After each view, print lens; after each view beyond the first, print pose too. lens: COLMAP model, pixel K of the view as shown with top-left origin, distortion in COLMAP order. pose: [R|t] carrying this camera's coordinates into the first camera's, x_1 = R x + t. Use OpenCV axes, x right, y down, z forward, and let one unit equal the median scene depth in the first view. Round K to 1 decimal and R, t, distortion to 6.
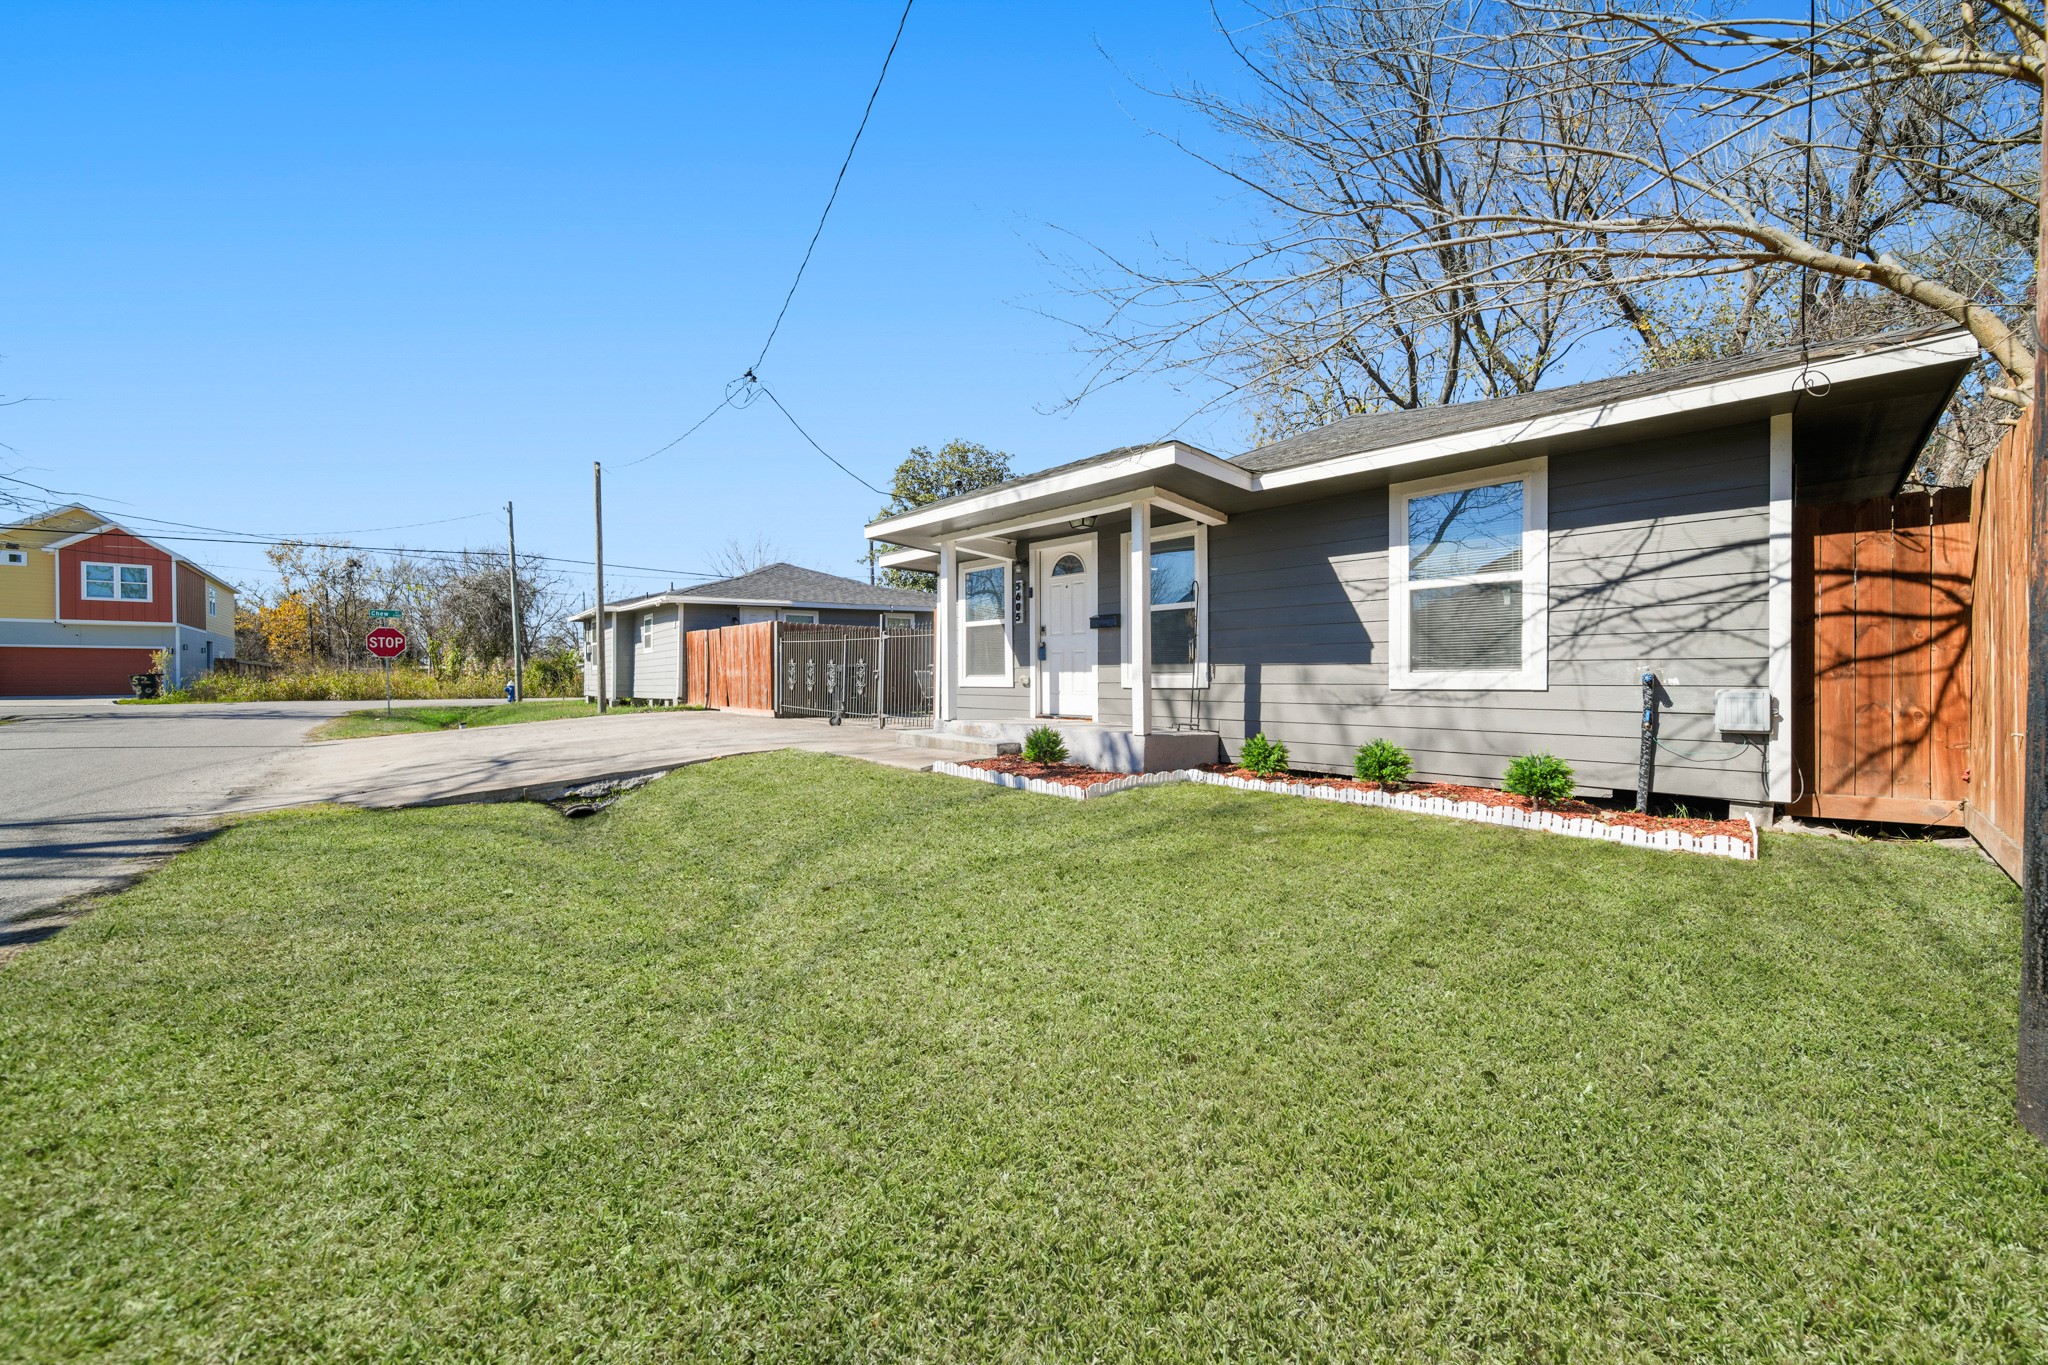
lens RADIAL K [[726.1, 0, 1024.0], [0, 726.1, 682.5], [0, 0, 1]] dist [0.000215, 0.000011]
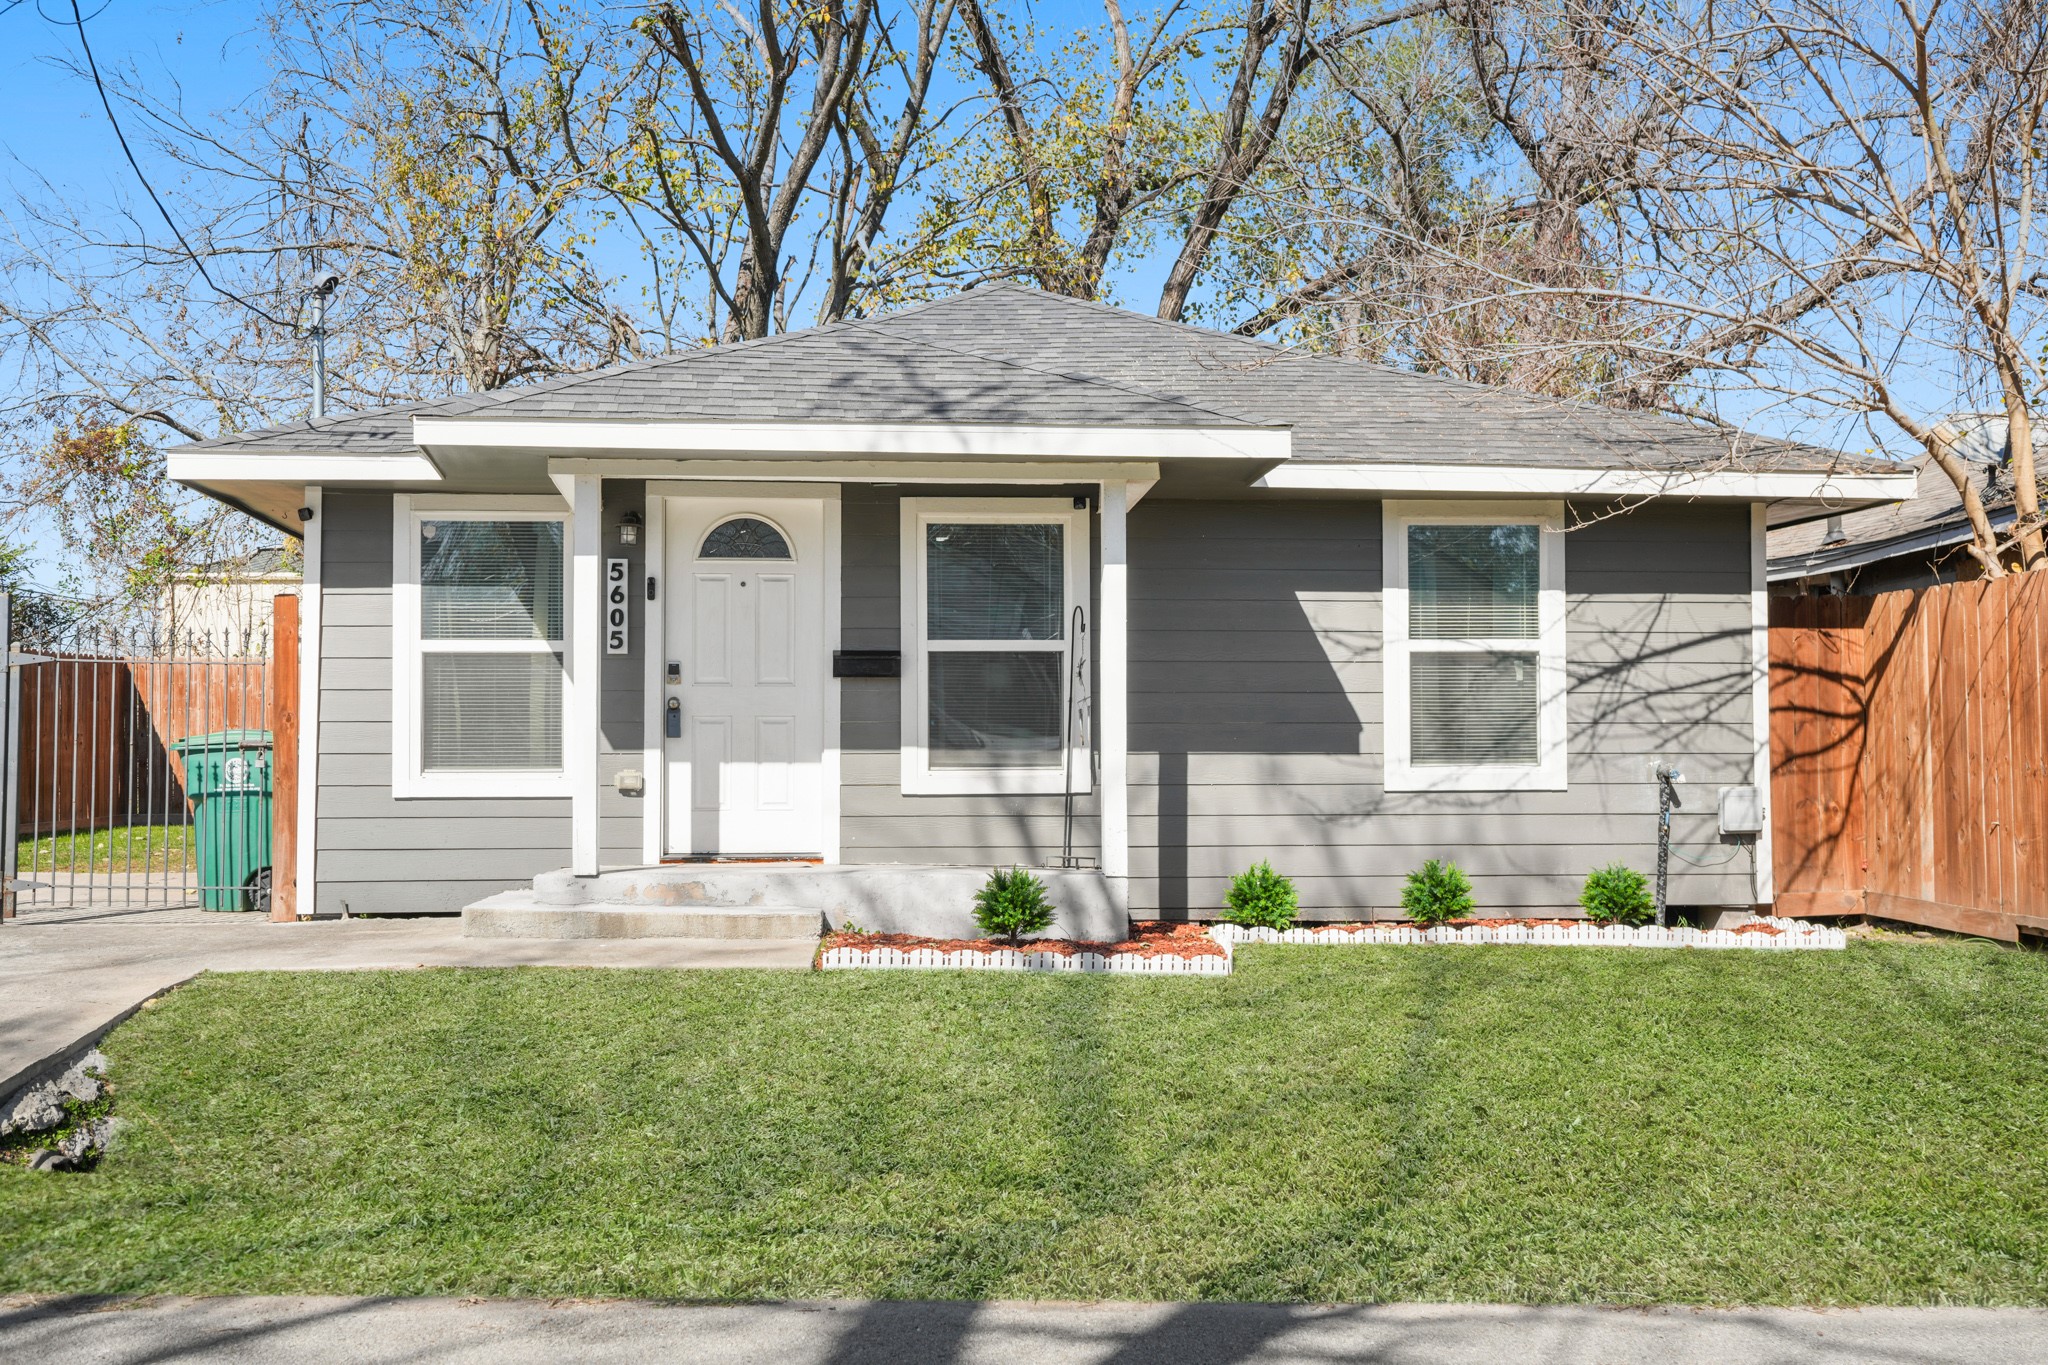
lens RADIAL K [[2149.8, 0, 1024.0], [0, 2149.8, 682.5], [0, 0, 1]] dist [0.063110, -0.003506]
pose [[0.640364, 0.019645, 0.767820, -1.552710], [0.005279, 0.999537, -0.029976, -0.040950], [-0.768053, 0.023249, 0.639964, -0.076096]]
